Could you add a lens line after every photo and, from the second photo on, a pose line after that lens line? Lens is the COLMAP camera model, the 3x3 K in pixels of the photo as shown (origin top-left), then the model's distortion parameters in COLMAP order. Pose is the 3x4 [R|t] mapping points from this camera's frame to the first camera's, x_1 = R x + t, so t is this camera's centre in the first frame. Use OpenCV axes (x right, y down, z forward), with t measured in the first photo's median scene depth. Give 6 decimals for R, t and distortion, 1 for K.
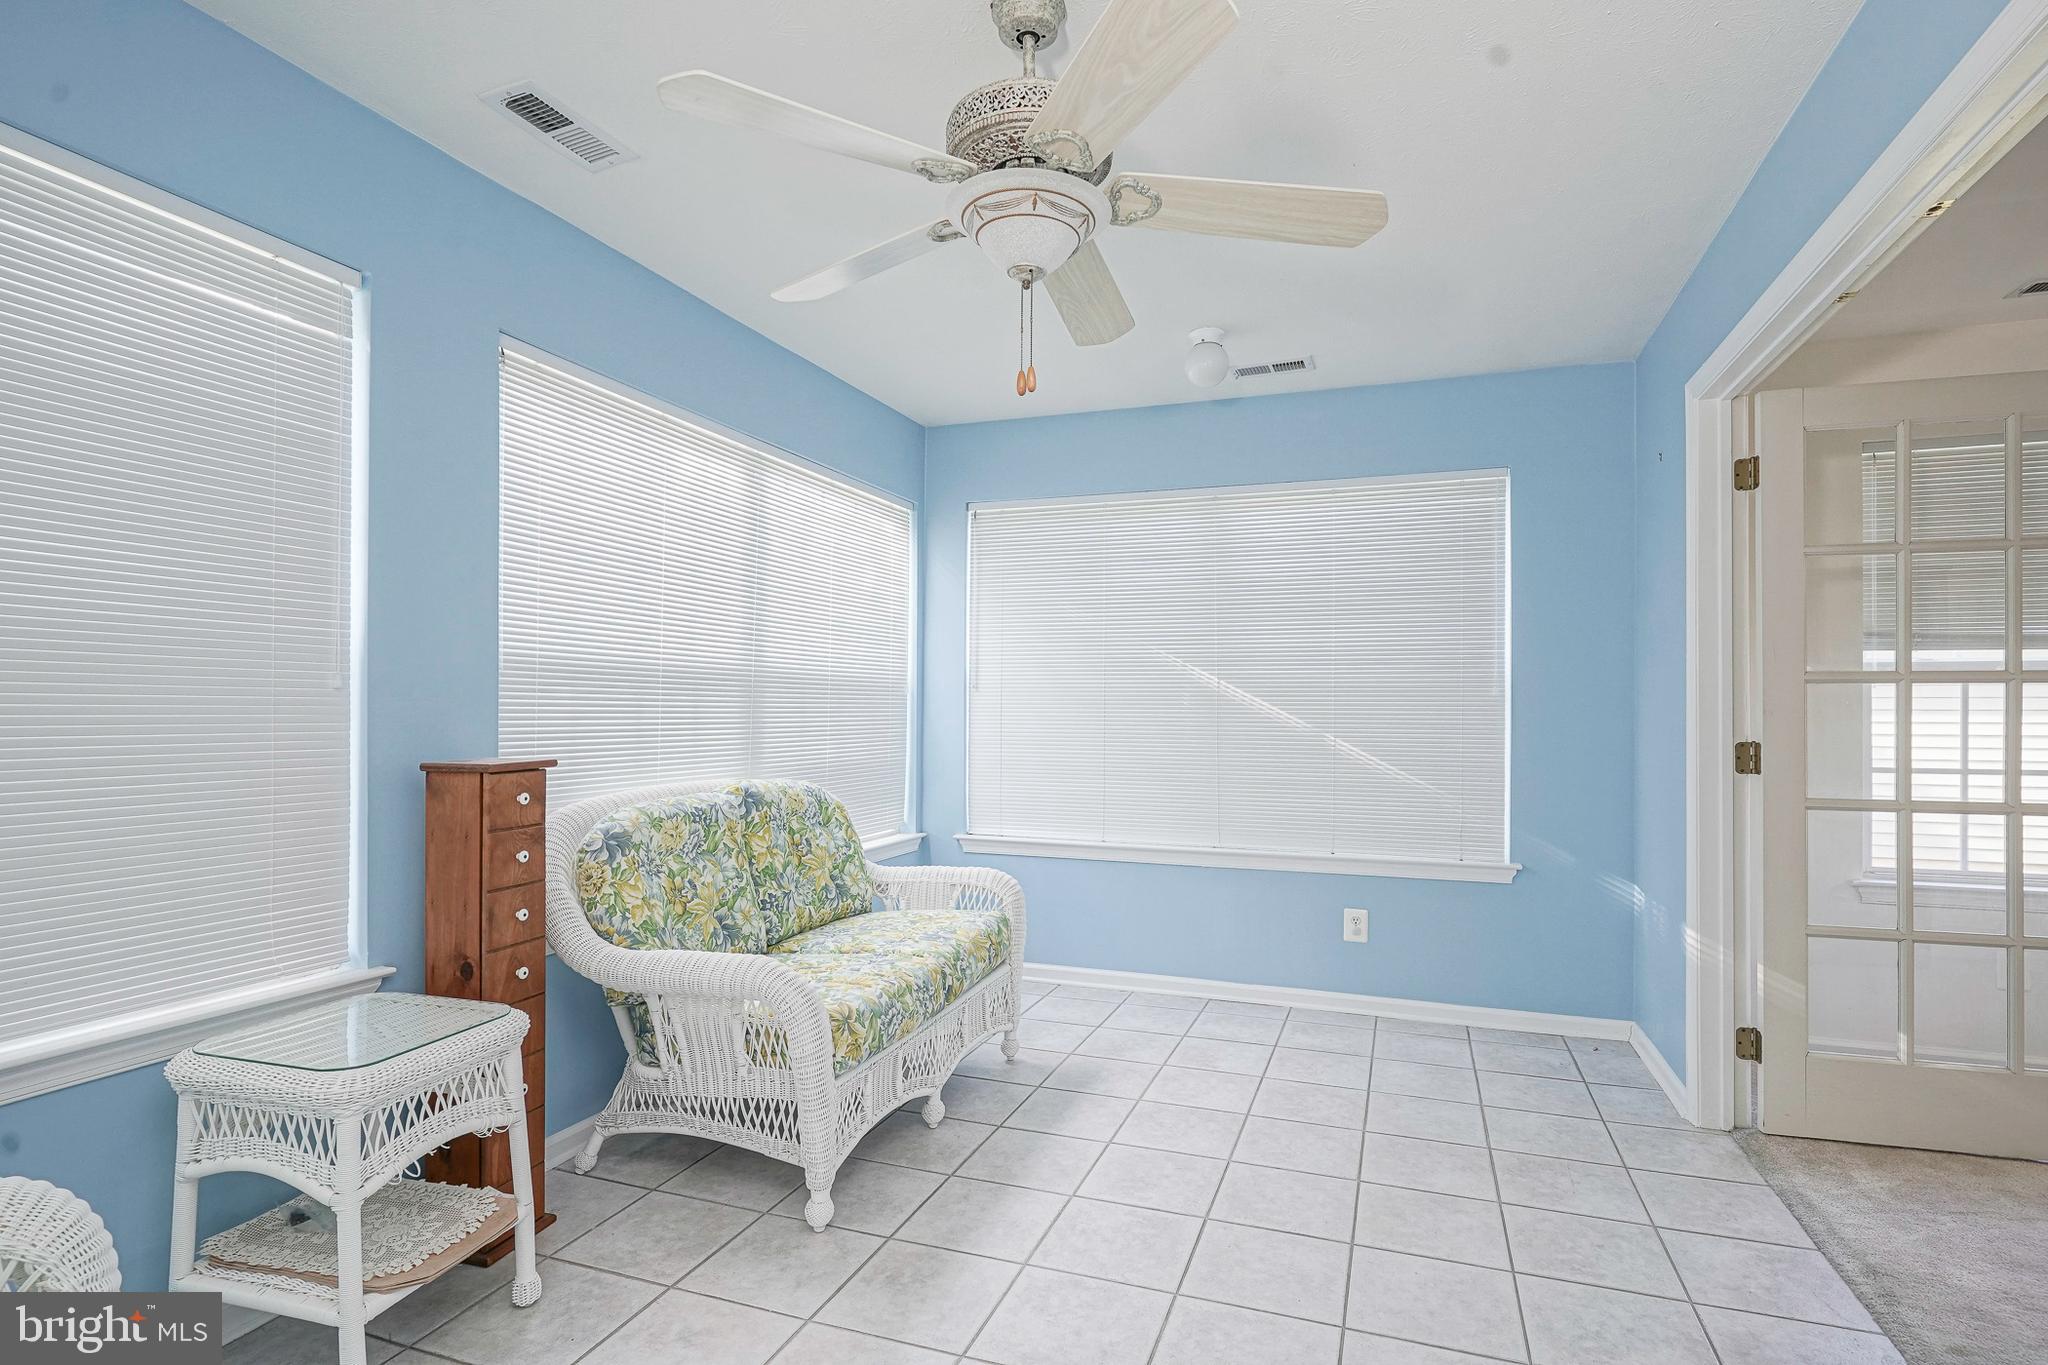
lens RADIAL K [[1036.3, 0, 1034.5], [0, 1036.3, 698.8], [0, 0, 1]] dist [-0.003164, 0.002926]
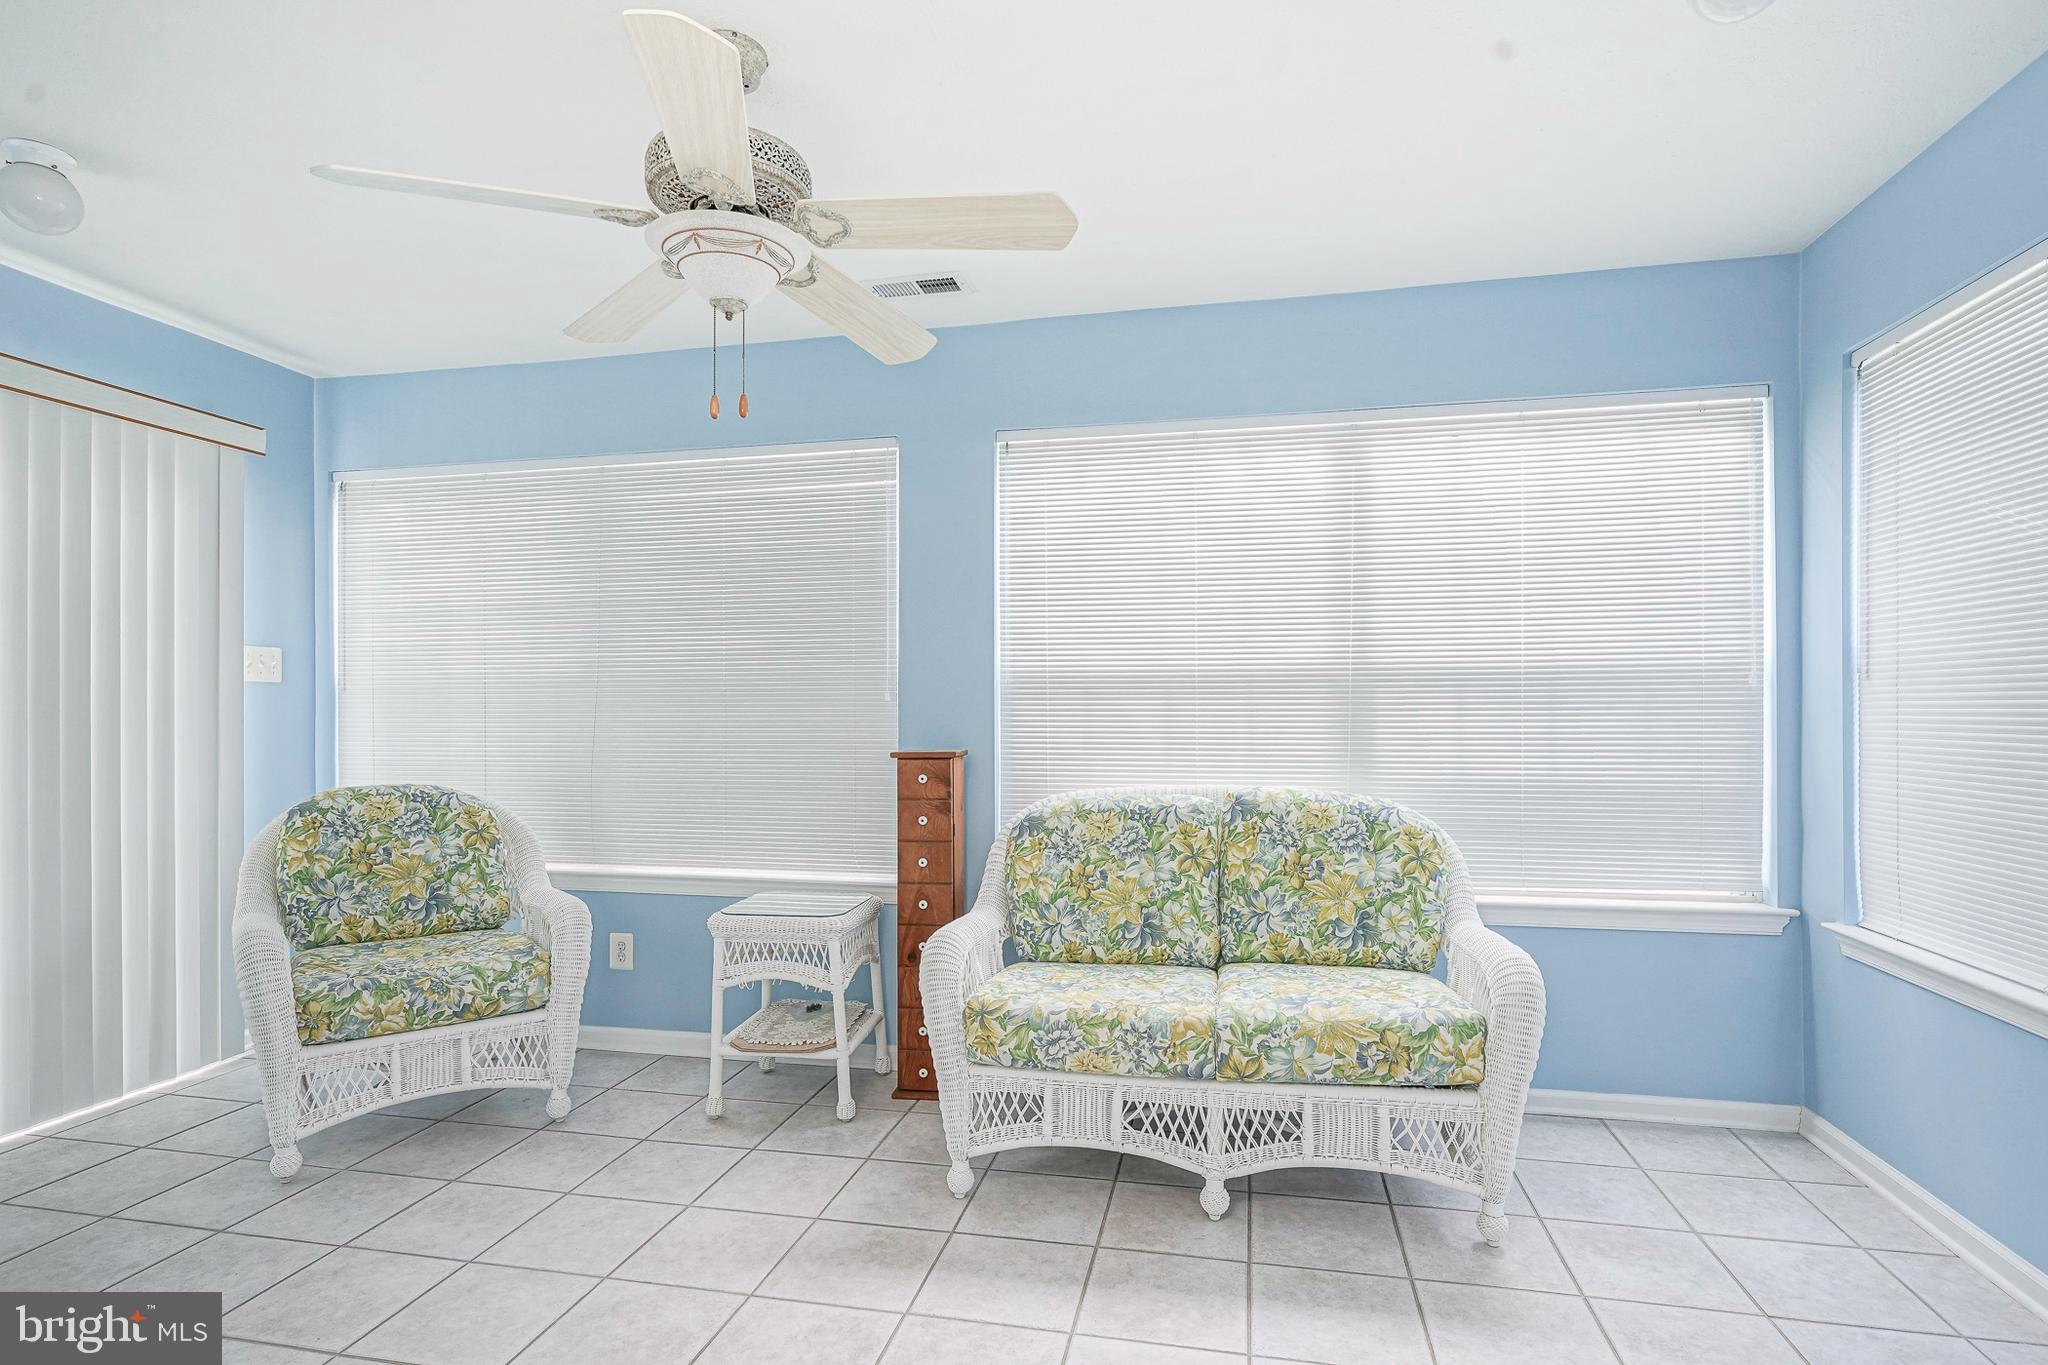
lens RADIAL K [[1036.3, 0, 1035.5], [0, 1036.3, 690.1], [0, 0, 1]] dist [-0.003164, 0.002926]
pose [[0.146204, -0.022257, -0.989004, 0.654675], [0.015946, 0.999670, -0.020139, 0.005720], [0.989126, -0.012826, 0.146511, 0.686917]]
